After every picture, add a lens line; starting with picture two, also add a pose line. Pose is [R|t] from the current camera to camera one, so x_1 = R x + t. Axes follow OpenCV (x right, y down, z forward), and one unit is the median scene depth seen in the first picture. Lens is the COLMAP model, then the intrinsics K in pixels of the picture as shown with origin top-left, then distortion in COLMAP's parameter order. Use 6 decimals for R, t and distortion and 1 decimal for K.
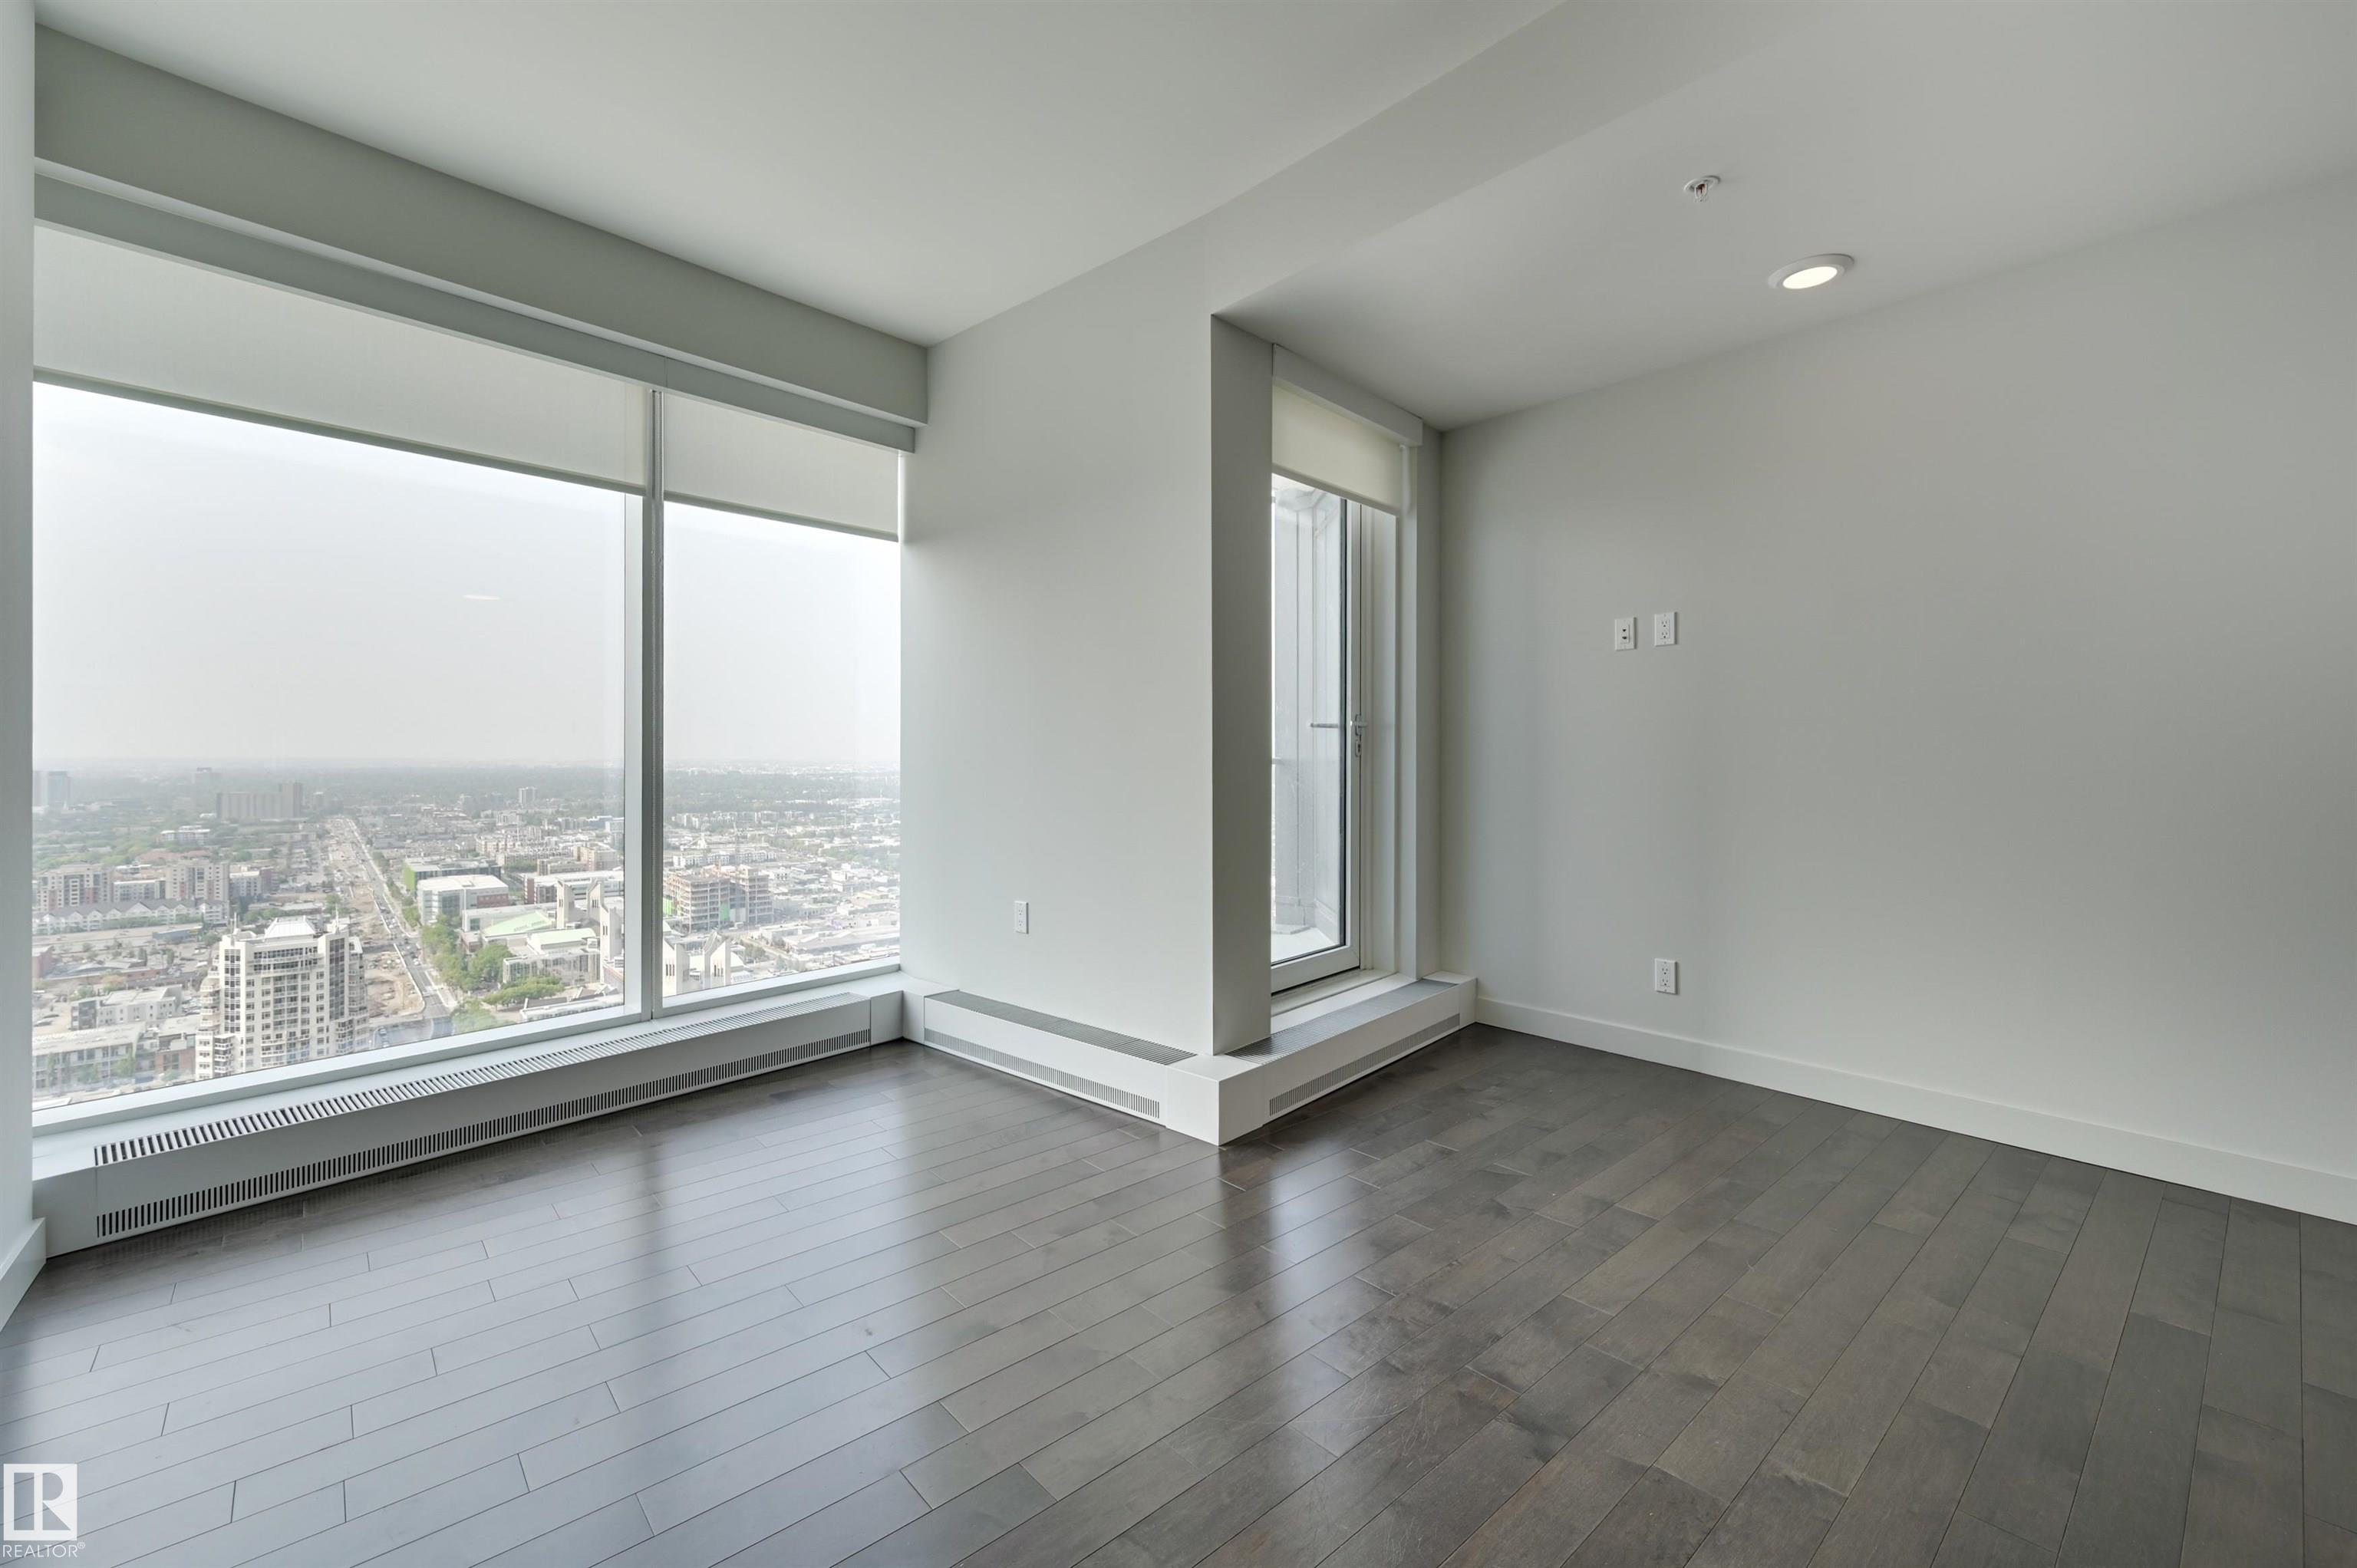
lens RADIAL K [[991.9, 0, 1178.5], [0, 991.9, 784.0], [0, 0, 1]] dist [-0.000006, 0.000289]
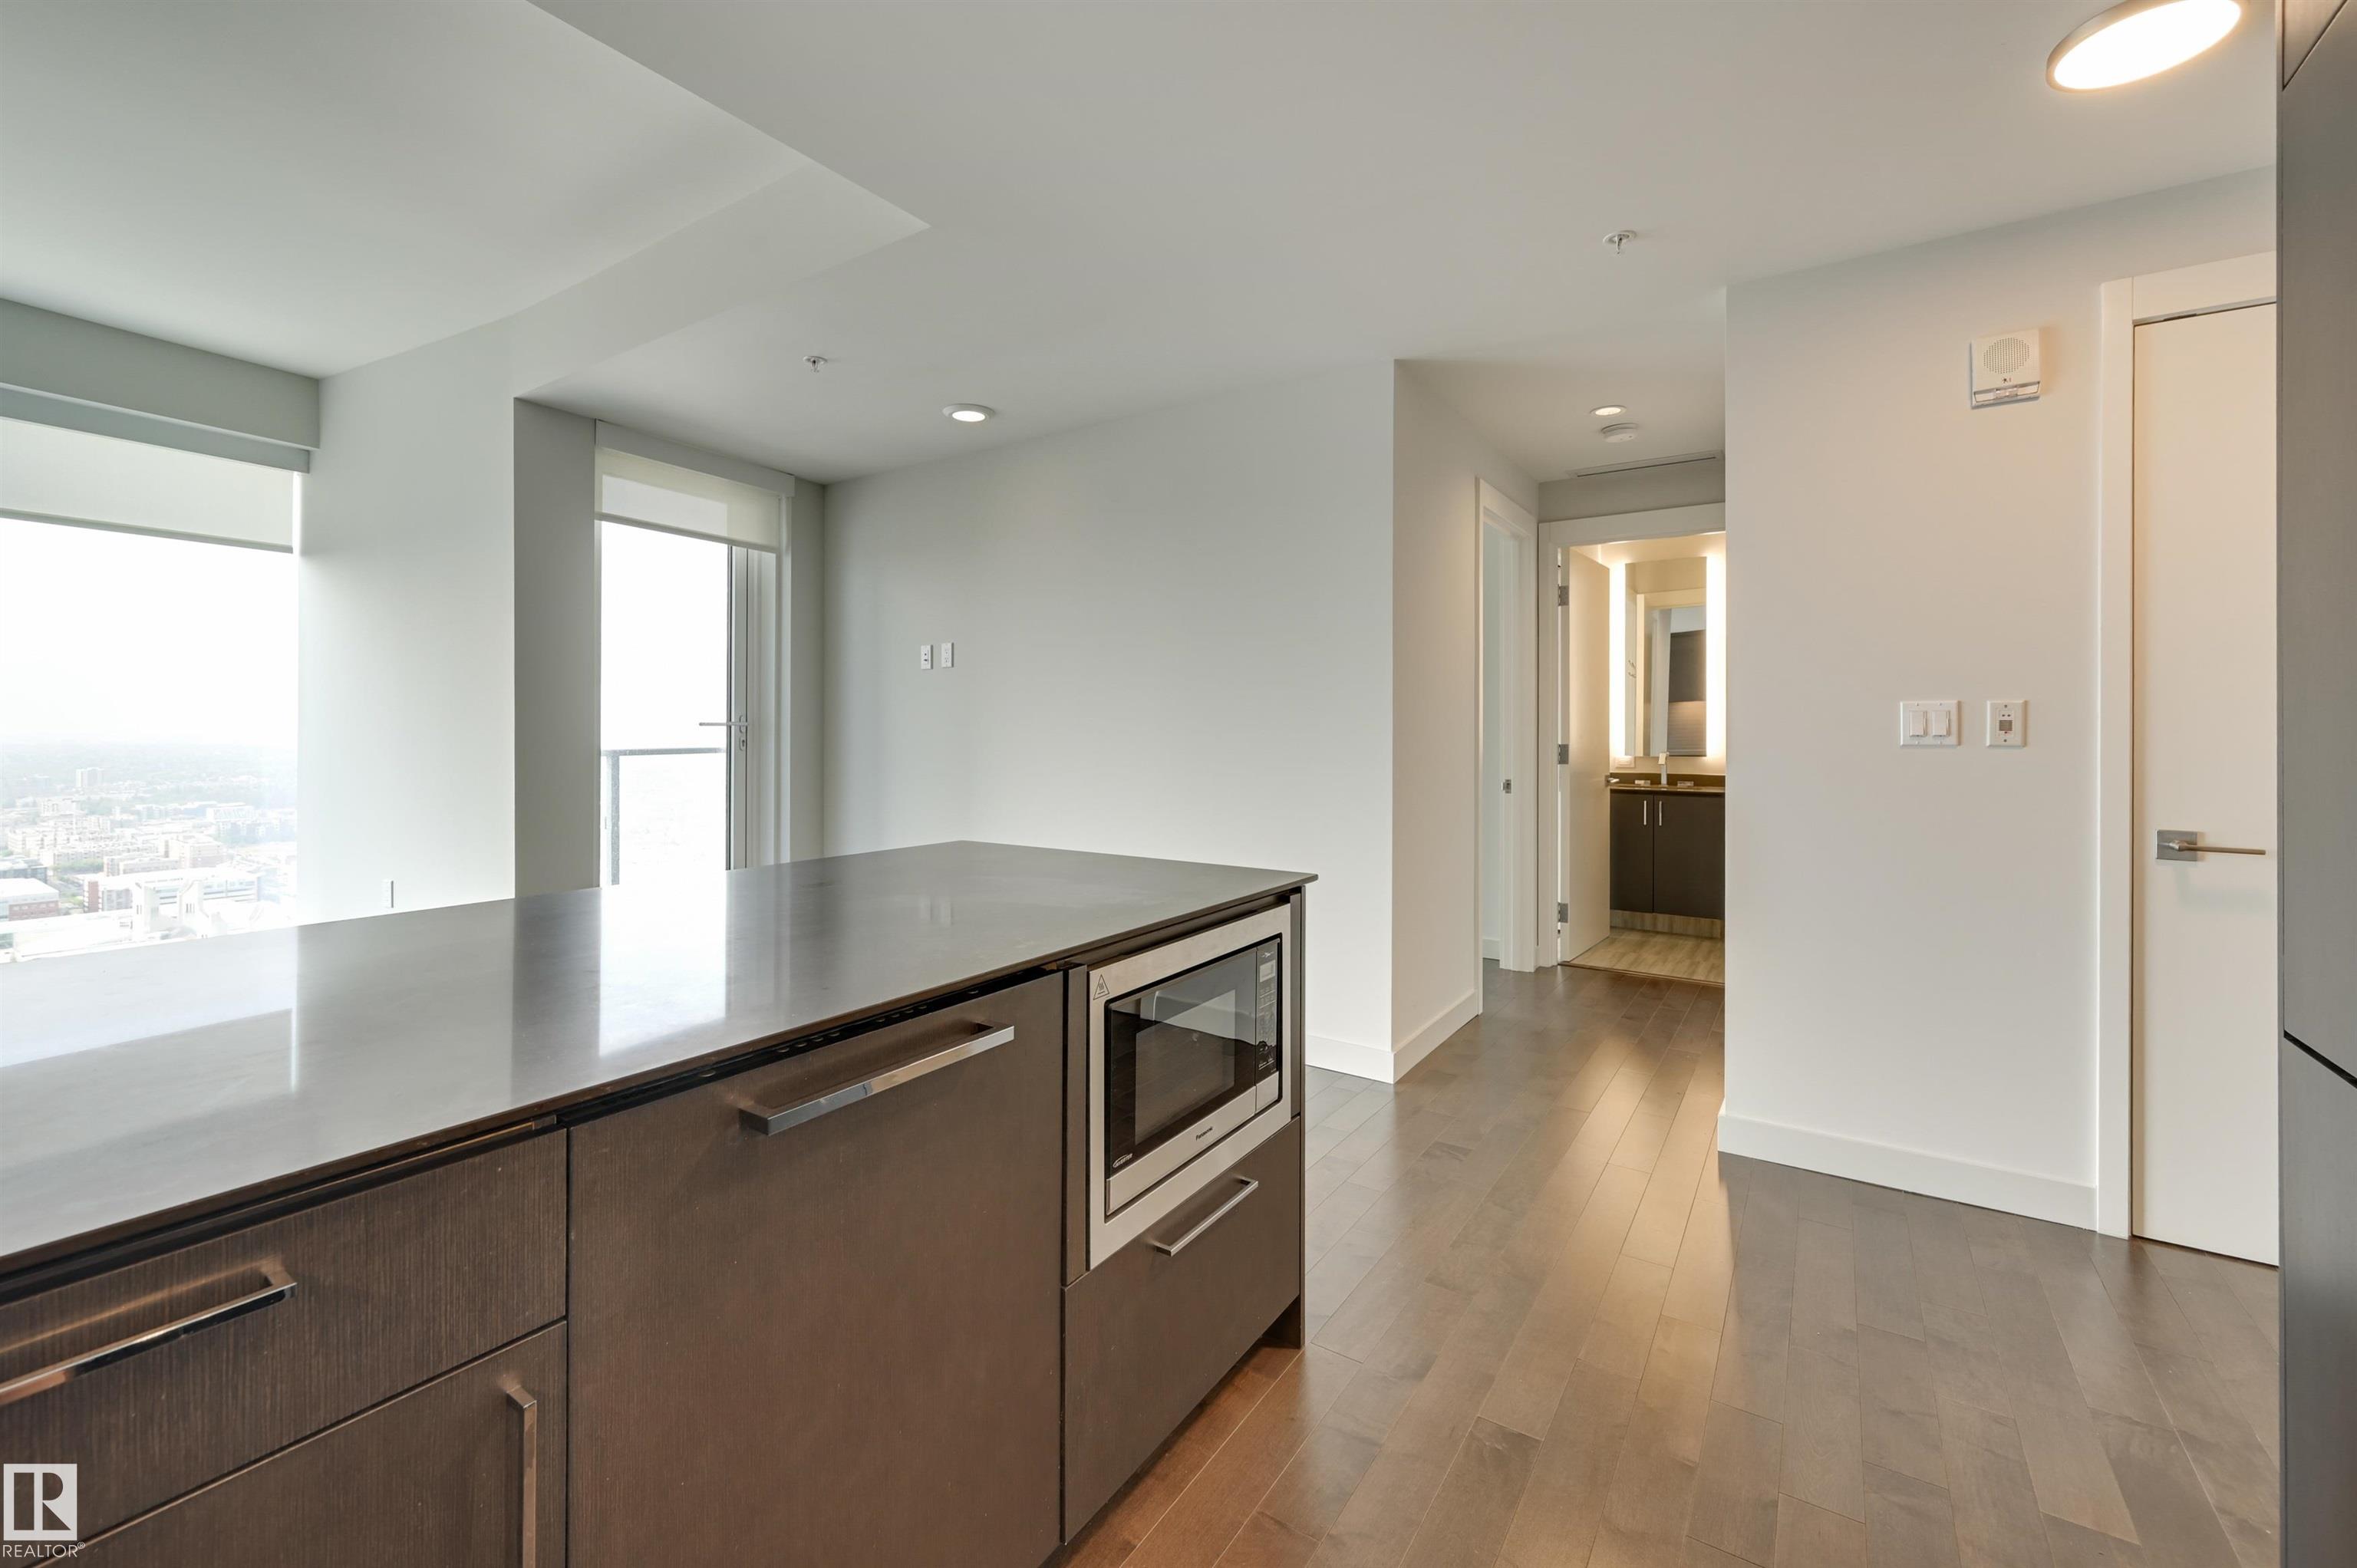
lens RADIAL K [[969.0, 0, 1182.4], [0, 969.0, 739.2], [0, 0, 1]] dist [-0.000738, -0.000206]
pose [[0.965247, -0.000261, 0.261337, 0.444059], [0.005588, 0.999791, -0.019640, -0.016551], [-0.261278, 0.020418, 0.965048, -0.318846]]
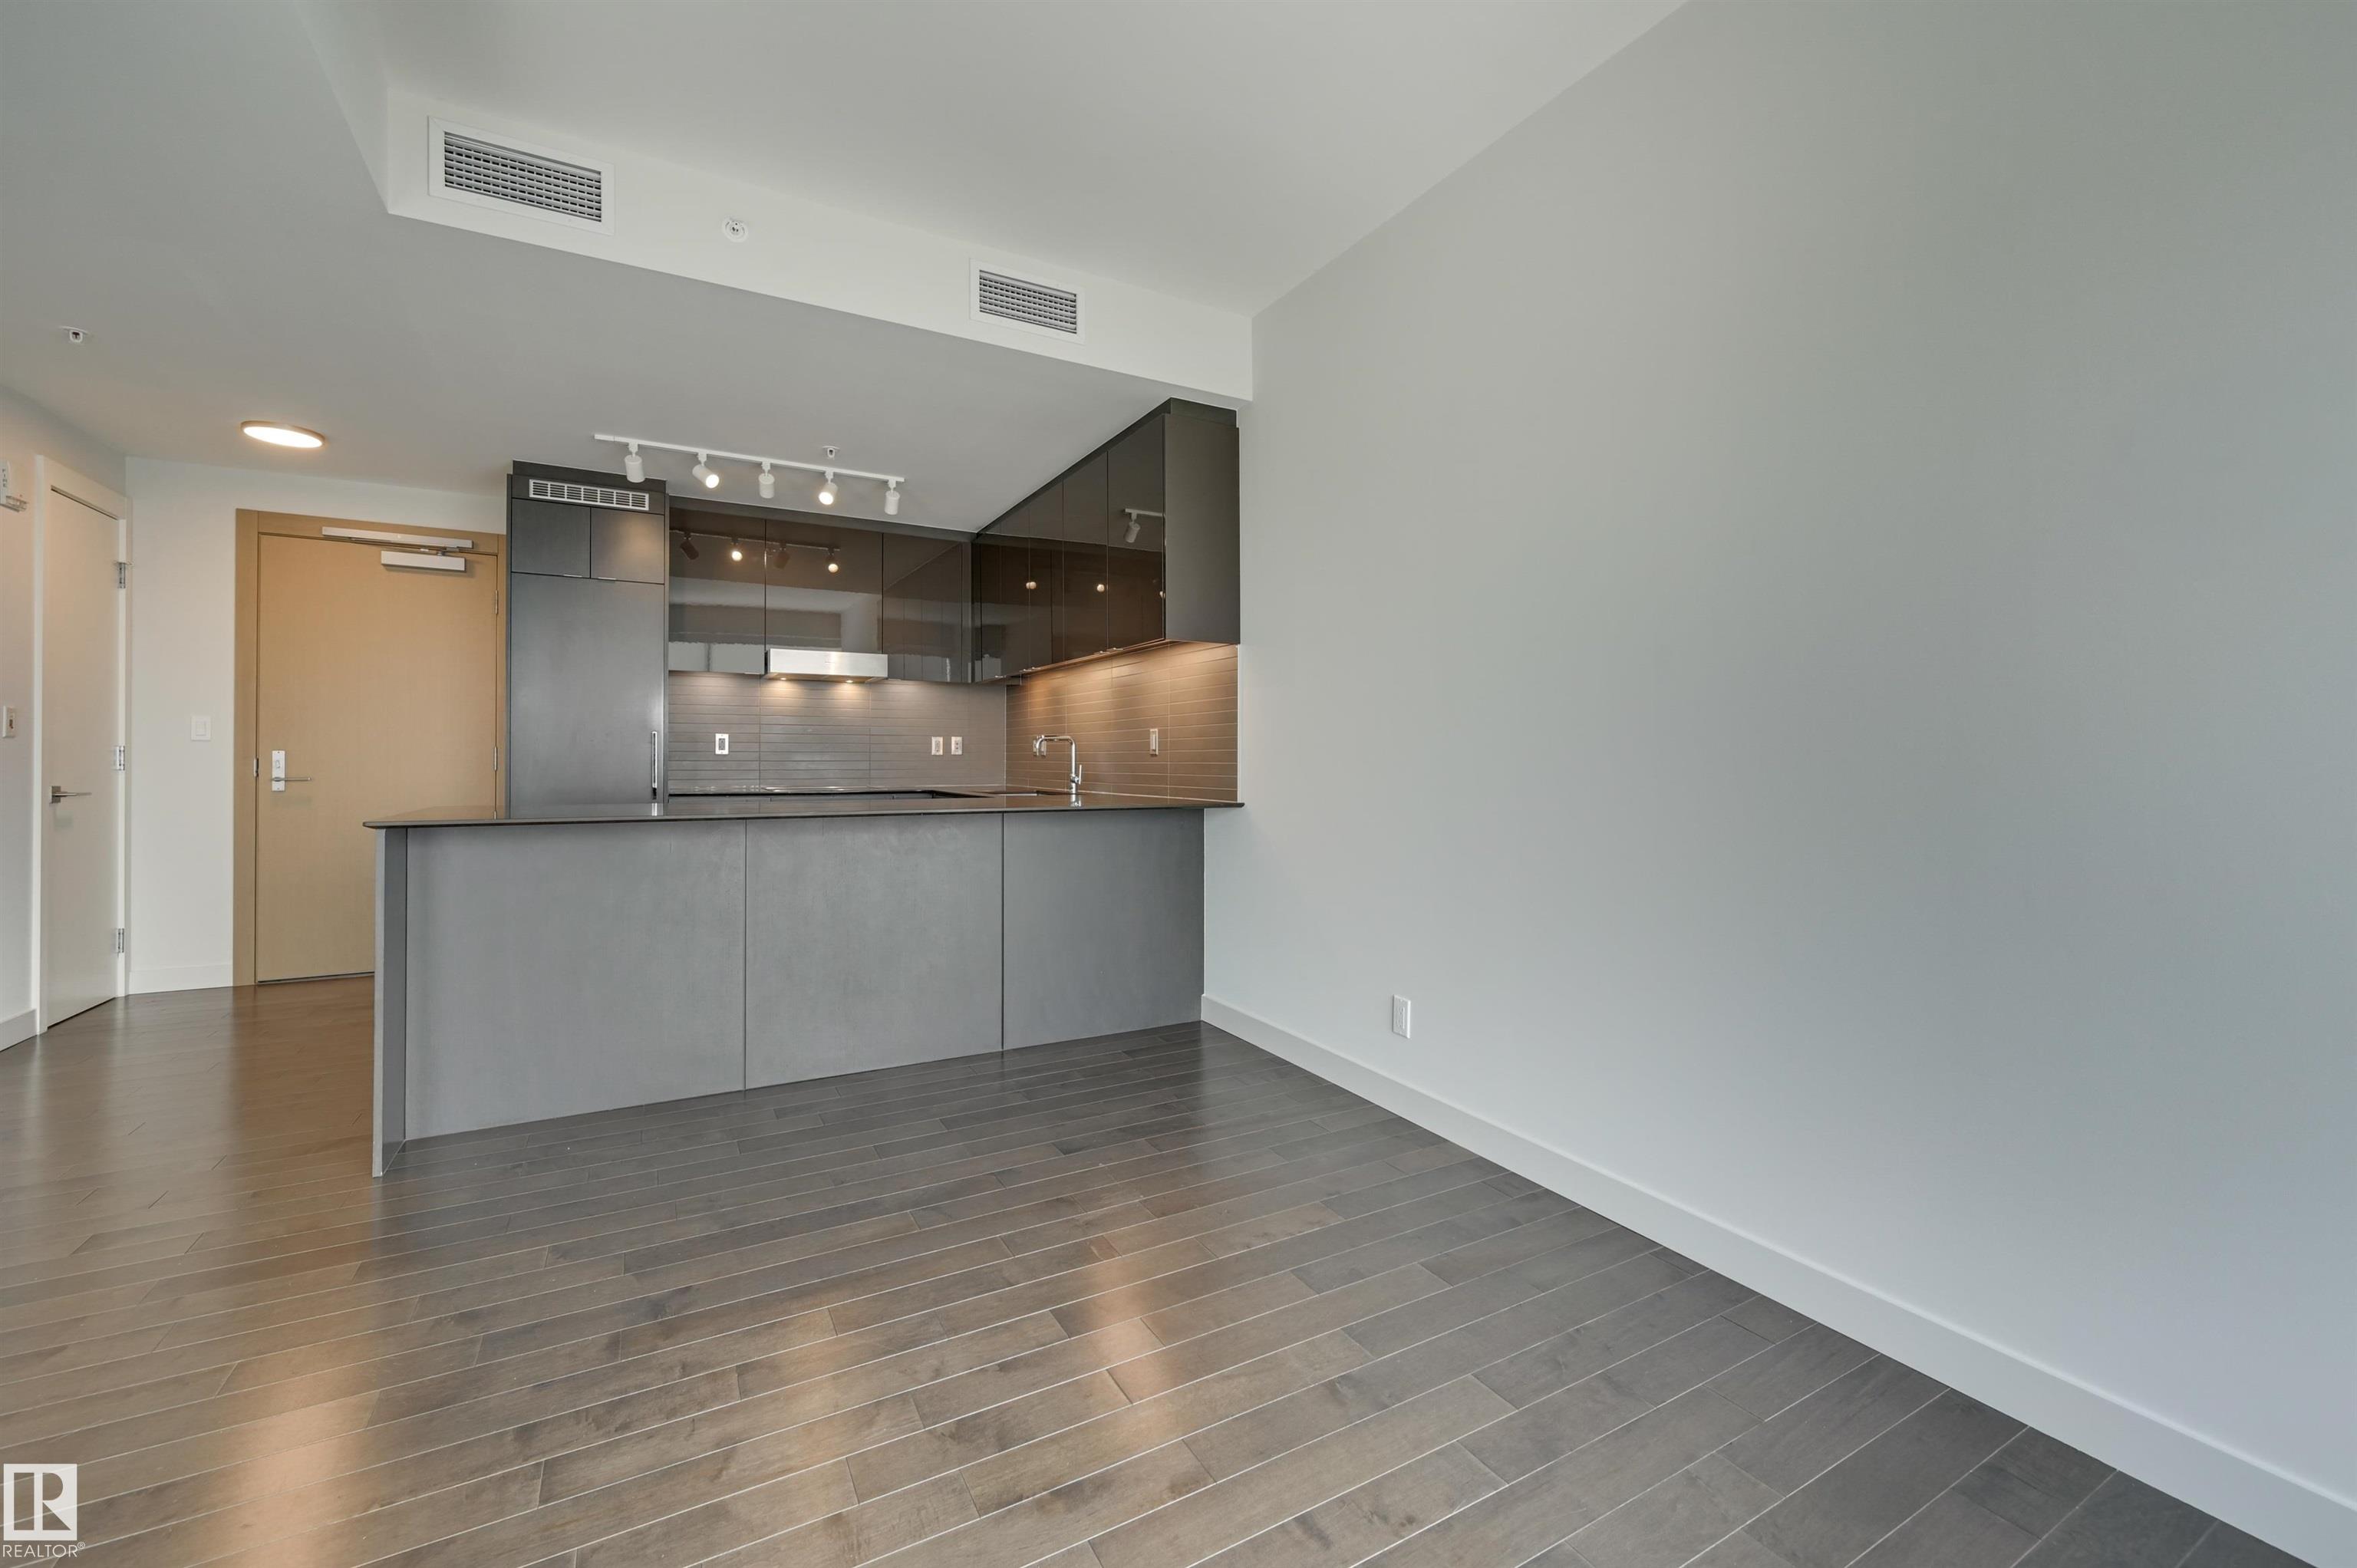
lens RADIAL K [[946.4, 0, 1186.2], [0, 946.4, 758.5], [0, 0, 1]] dist [0.000084, 0.000225]
pose [[-0.978911, -0.001245, 0.204286, -0.245705], [0.004862, 0.999556, 0.029391, -0.022463], [-0.204232, 0.029764, -0.978470, 0.915494]]
